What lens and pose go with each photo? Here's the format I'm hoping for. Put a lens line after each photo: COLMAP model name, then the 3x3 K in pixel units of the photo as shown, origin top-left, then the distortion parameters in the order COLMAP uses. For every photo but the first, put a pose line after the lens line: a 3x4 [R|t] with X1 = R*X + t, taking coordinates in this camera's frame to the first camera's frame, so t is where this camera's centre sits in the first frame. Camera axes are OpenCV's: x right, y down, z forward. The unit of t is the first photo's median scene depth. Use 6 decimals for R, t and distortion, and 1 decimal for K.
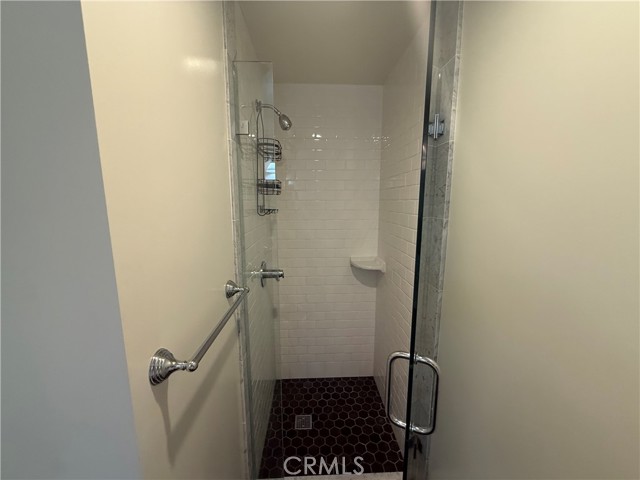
lens RADIAL K [[255.4, 0, 318.9], [0, 255.4, 240.2], [0, 0, 1]] dist [0.000196, -0.000583]
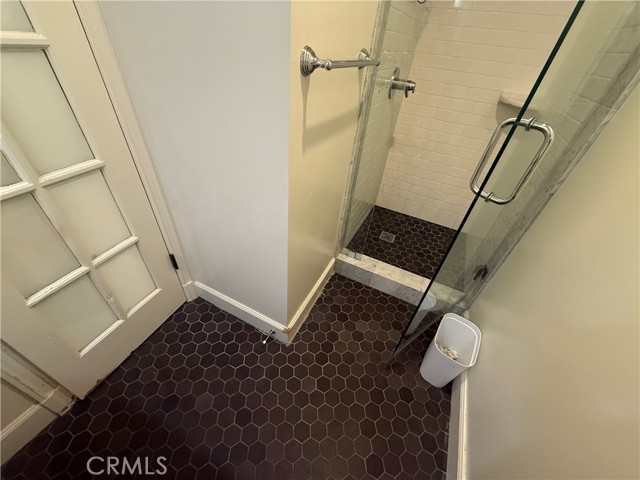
lens RADIAL K [[255.4, 0, 318.9], [0, 255.4, 240.2], [0, 0, 1]] dist [0.000196, -0.000583]
pose [[0.875424, 0.359751, -0.322820, 0.050679], [-0.157268, 0.843526, 0.513547, 0.164074], [0.457056, -0.398802, 0.795020, -0.104260]]
